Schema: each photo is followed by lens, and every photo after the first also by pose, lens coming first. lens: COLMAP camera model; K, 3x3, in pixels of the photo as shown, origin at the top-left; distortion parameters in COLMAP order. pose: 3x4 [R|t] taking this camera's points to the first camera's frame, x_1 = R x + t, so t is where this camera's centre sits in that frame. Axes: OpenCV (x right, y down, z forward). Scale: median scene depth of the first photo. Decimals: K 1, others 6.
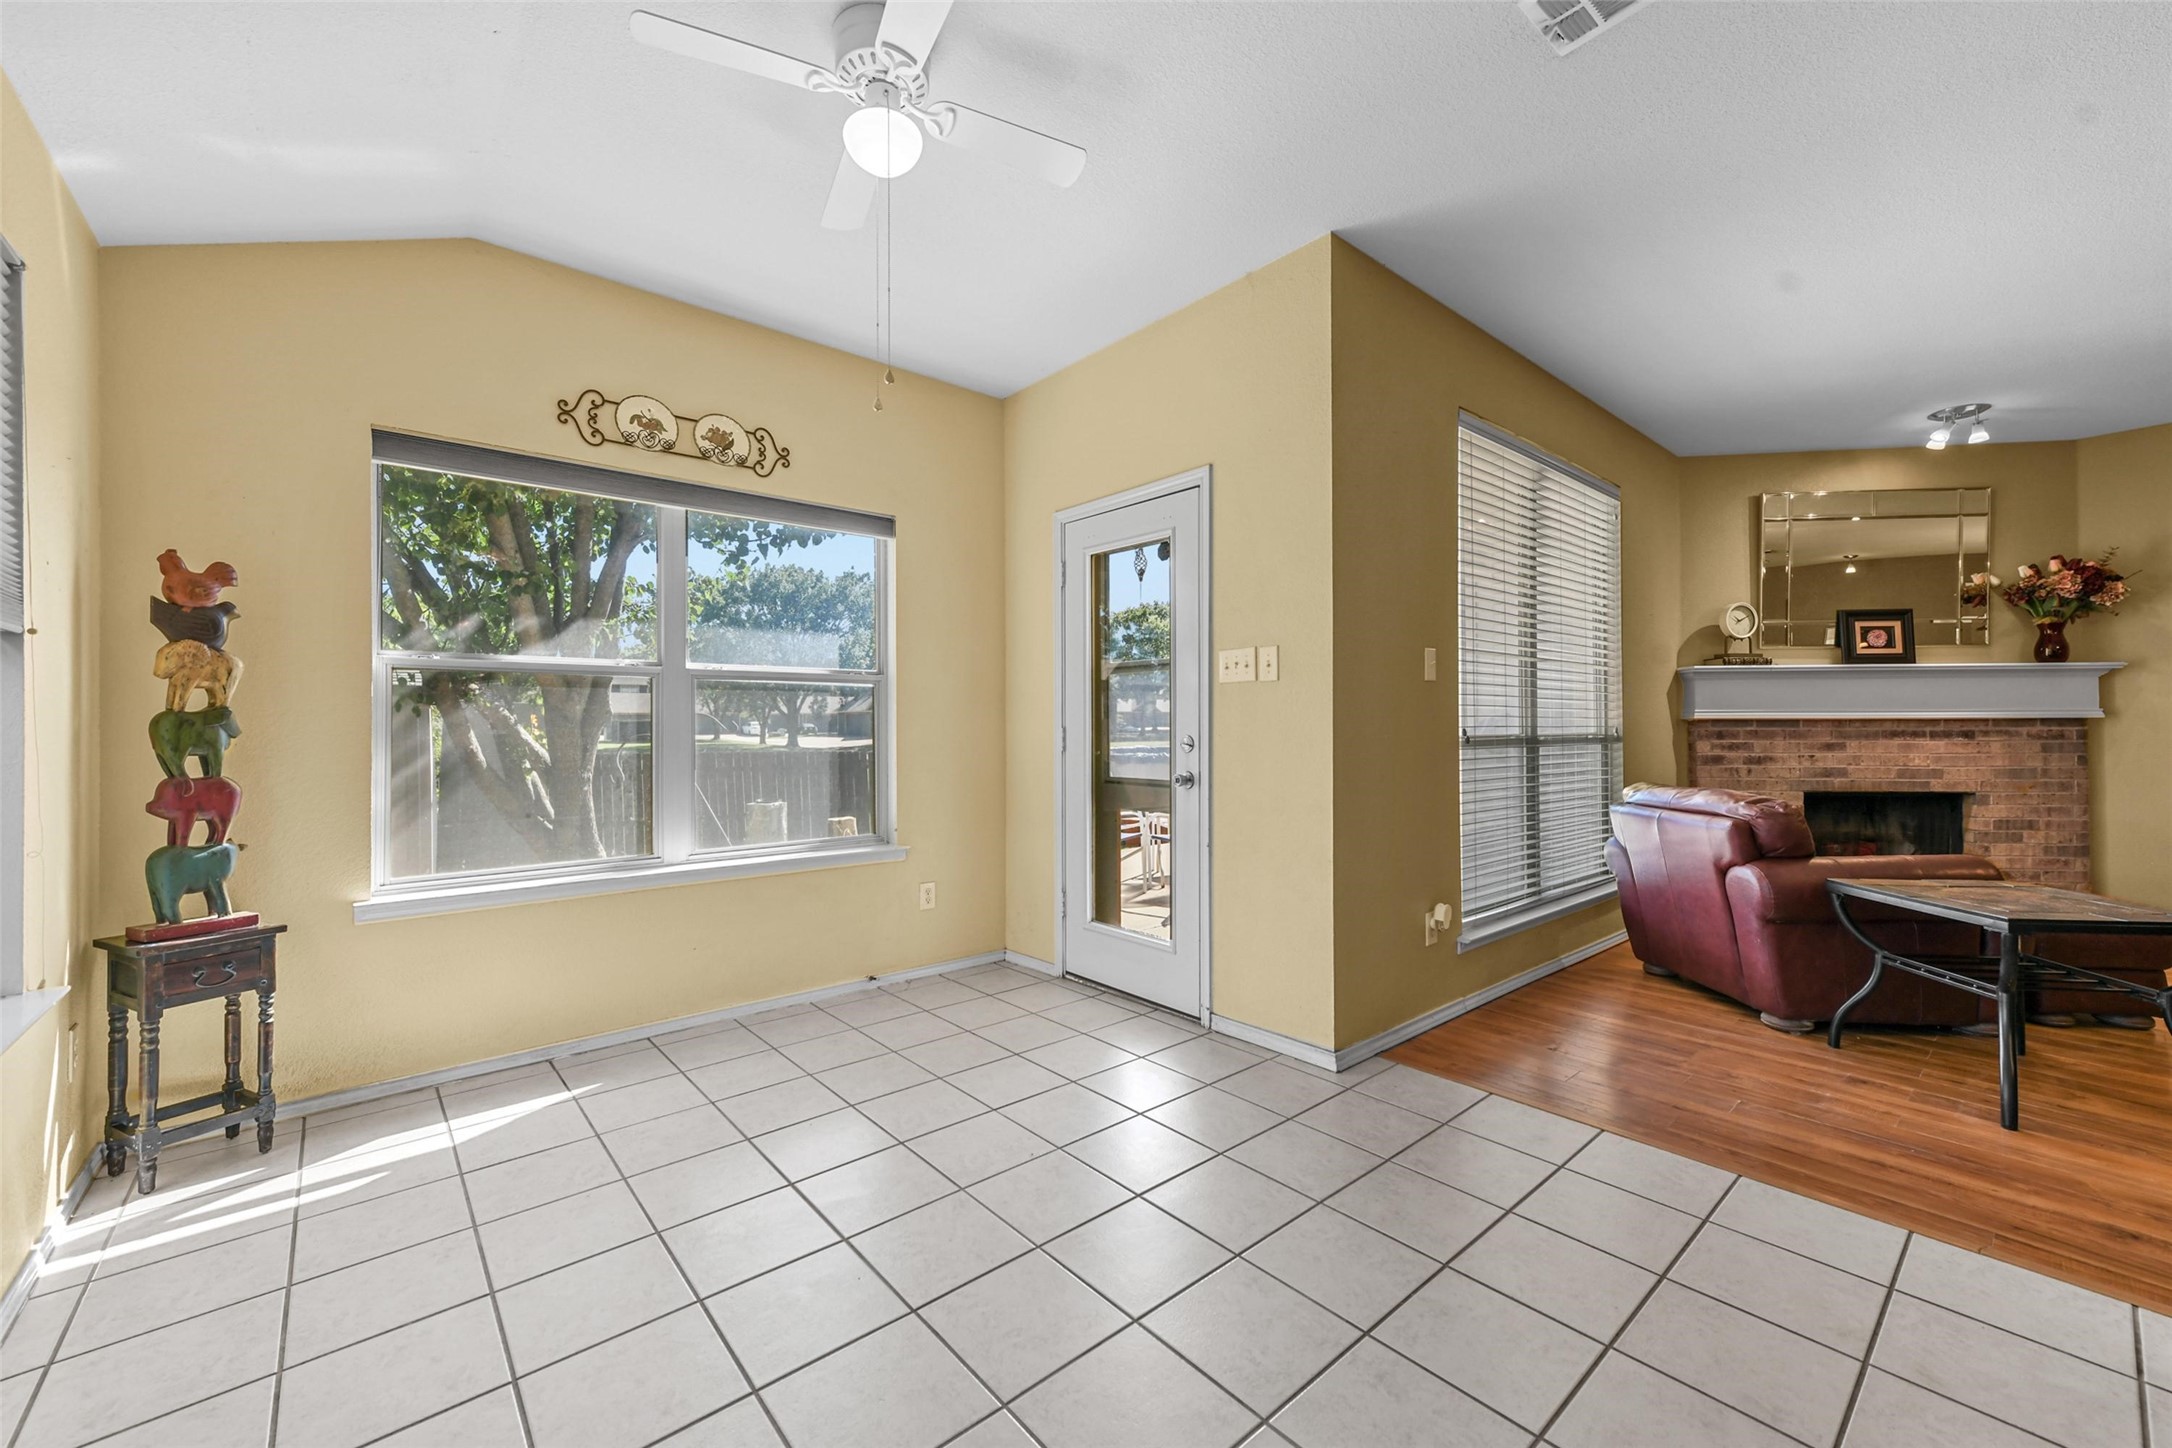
lens RADIAL K [[853.1, 0, 1080.2], [0, 853.1, 718.3], [0, 0, 1]] dist [0.017813, 0.000967]
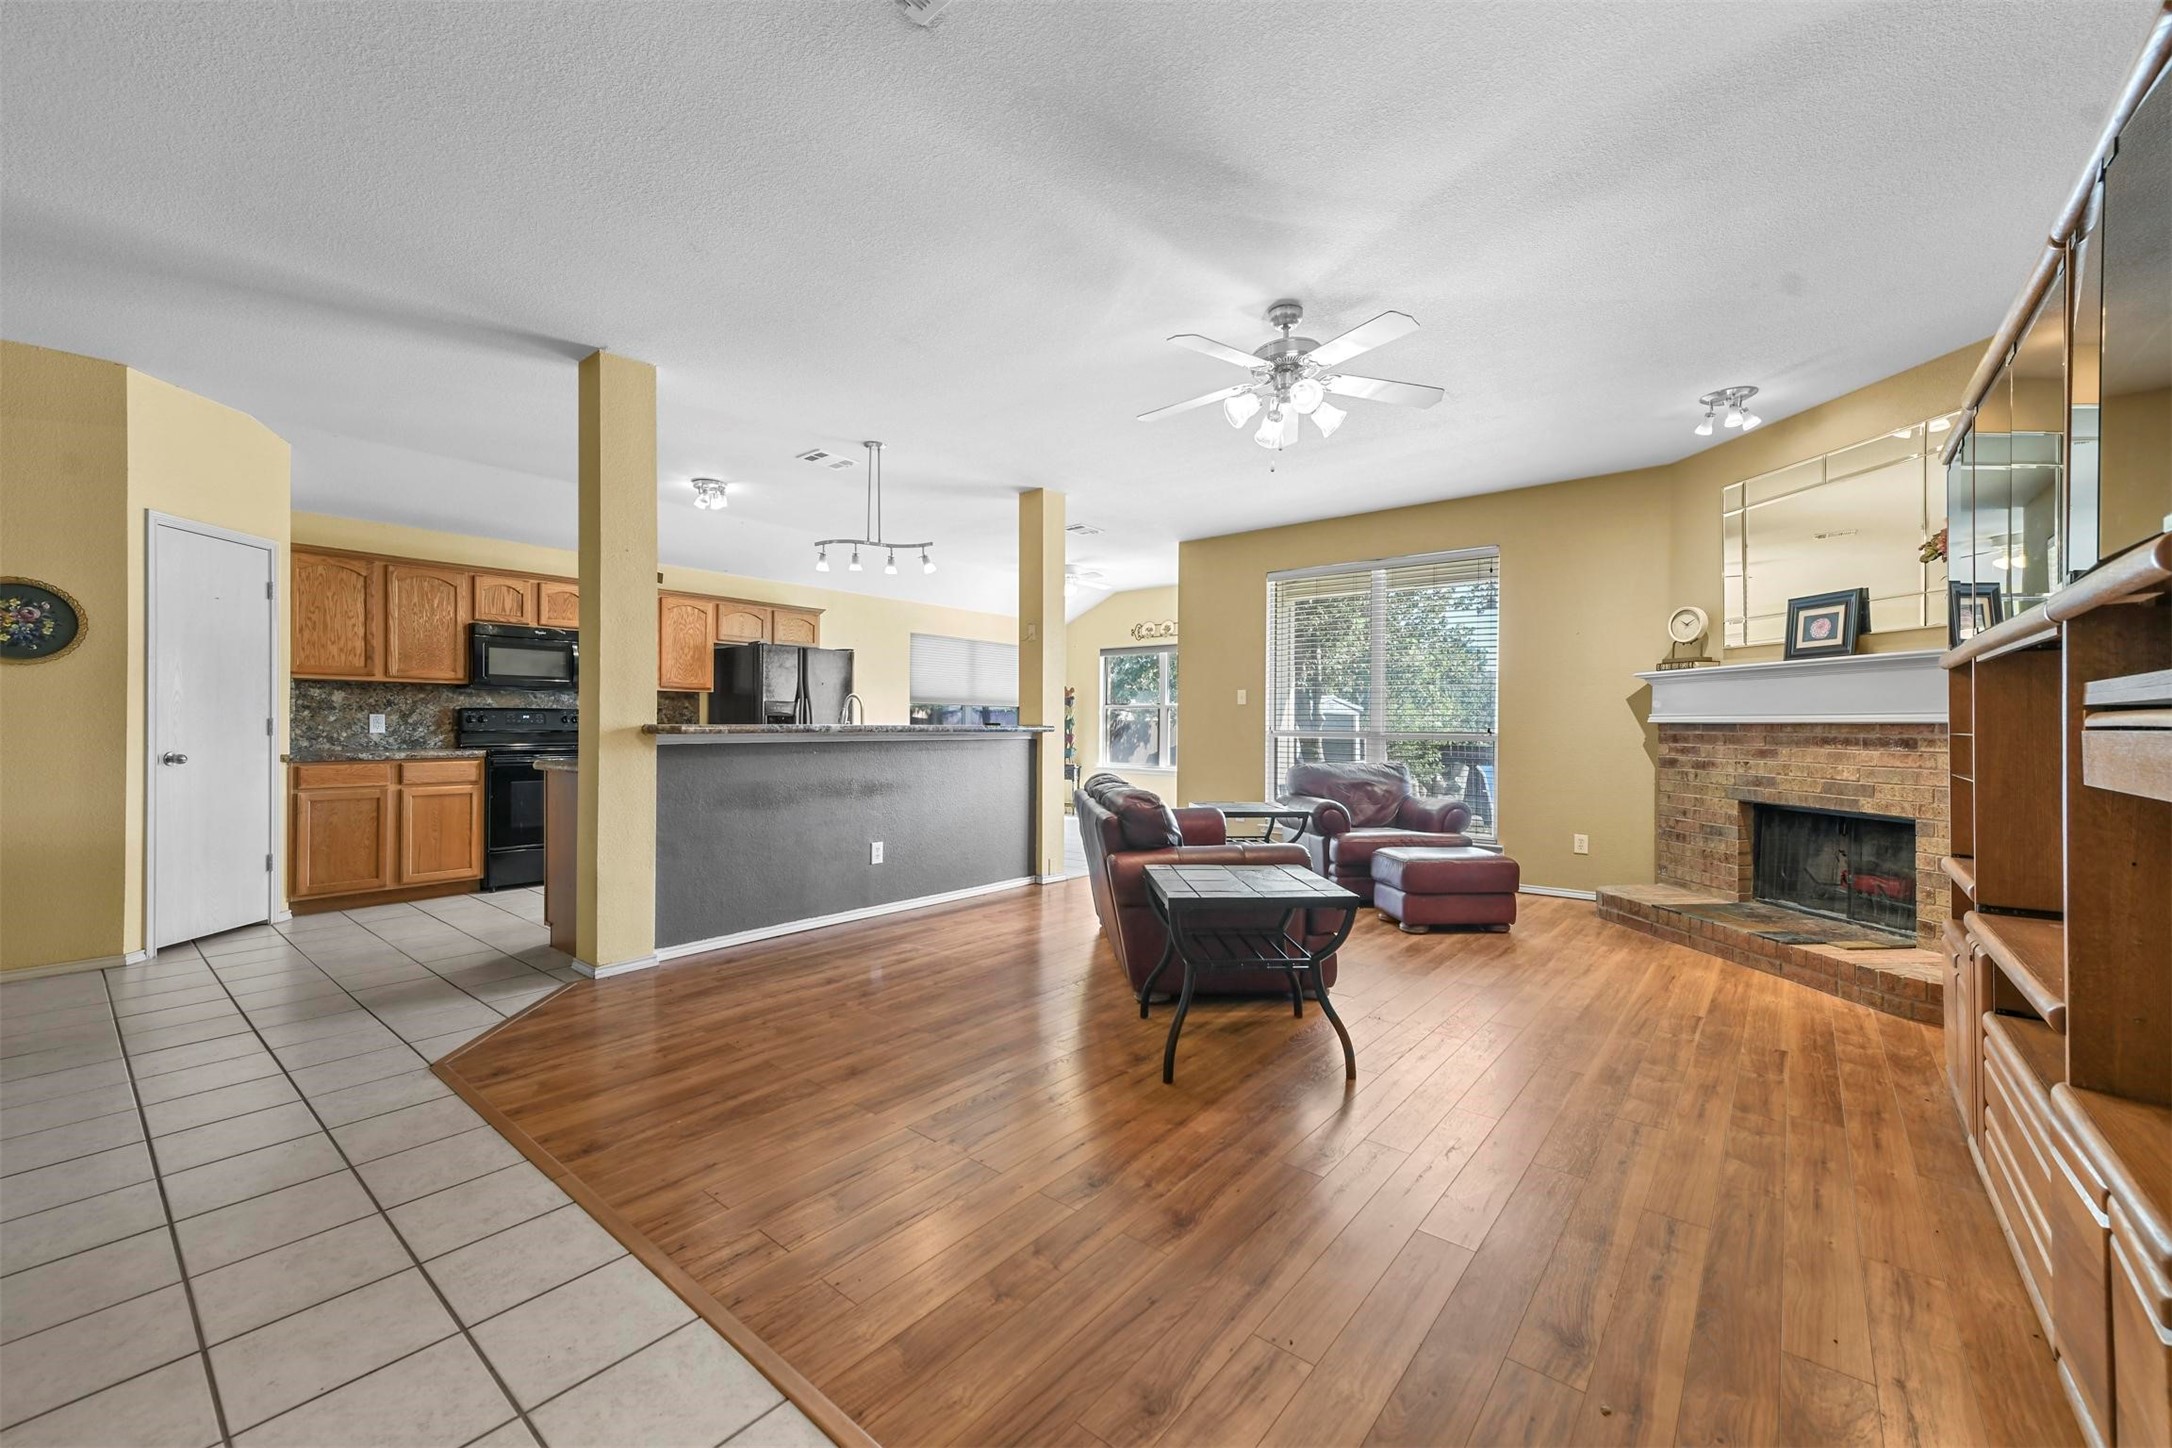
lens RADIAL K [[853.1, 0, 1085.3], [0, 853.1, 721.2], [0, 0, 1]] dist [0.017813, 0.000967]
pose [[0.164156, 0.000303, -0.986434, 1.654692], [-0.002448, 0.999997, -0.000100, 0.000731], [0.986431, 0.002431, 0.164156, 0.148335]]
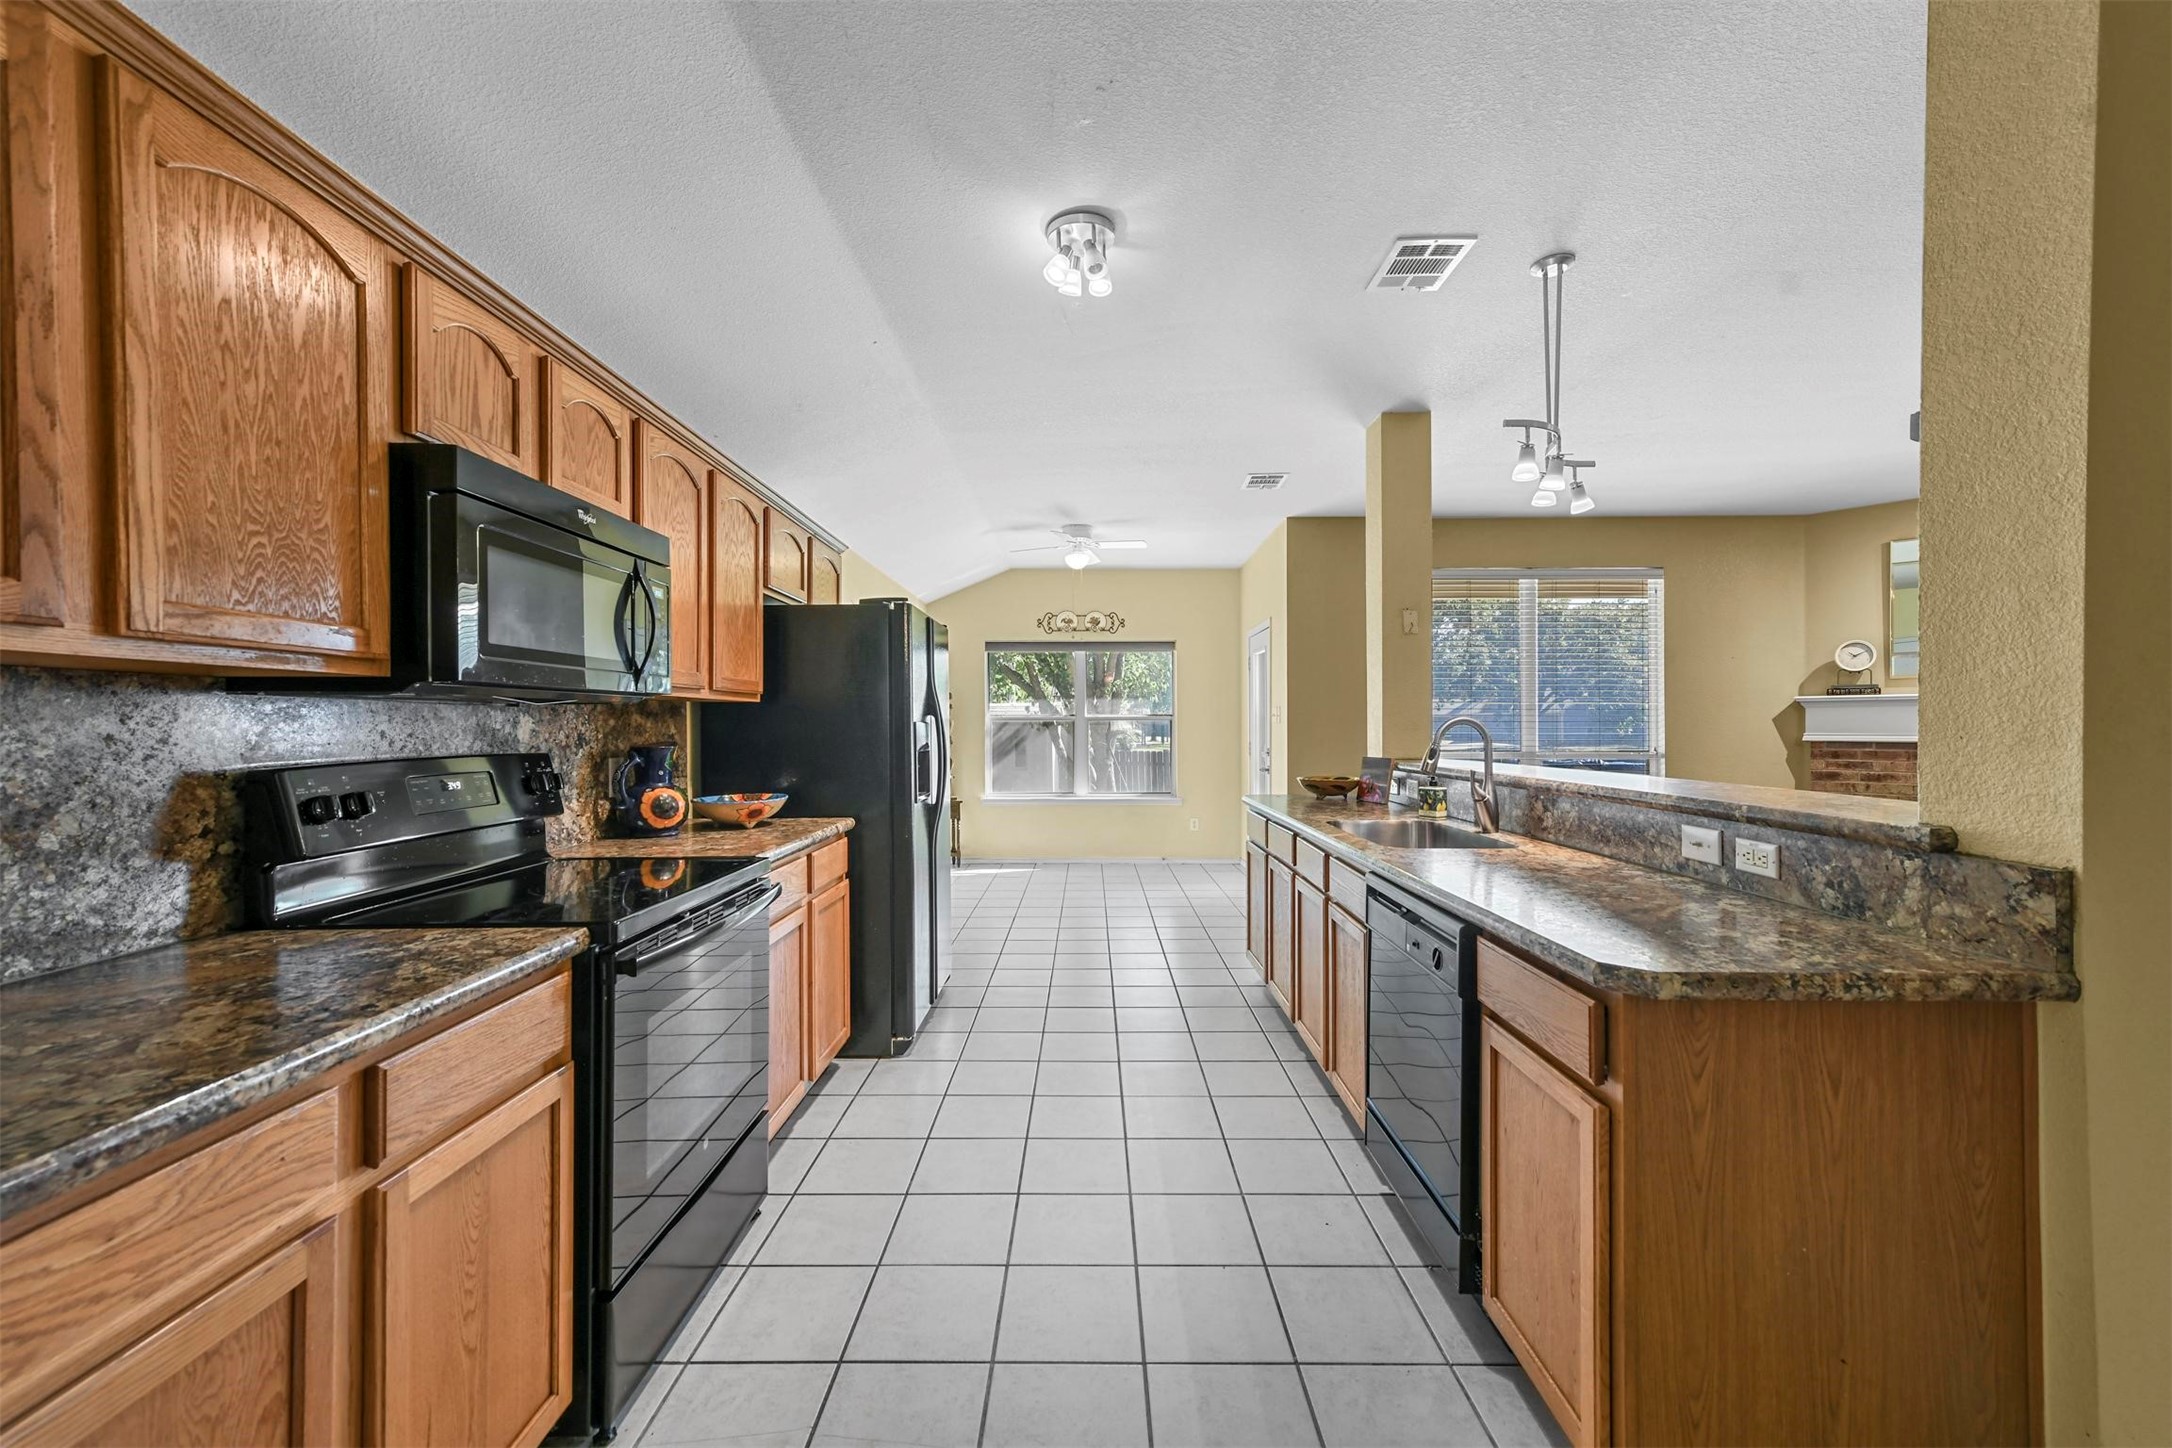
lens RADIAL K [[853.1, 0, 1087.2], [0, 853.1, 723.1], [0, 0, 1]] dist [0.017813, 0.000967]
pose [[0.758465, -0.000735, -0.651713, 0.748284], [0.003898, 0.999987, 0.003408, -0.031799], [0.651702, -0.005125, 0.758458, -0.553845]]
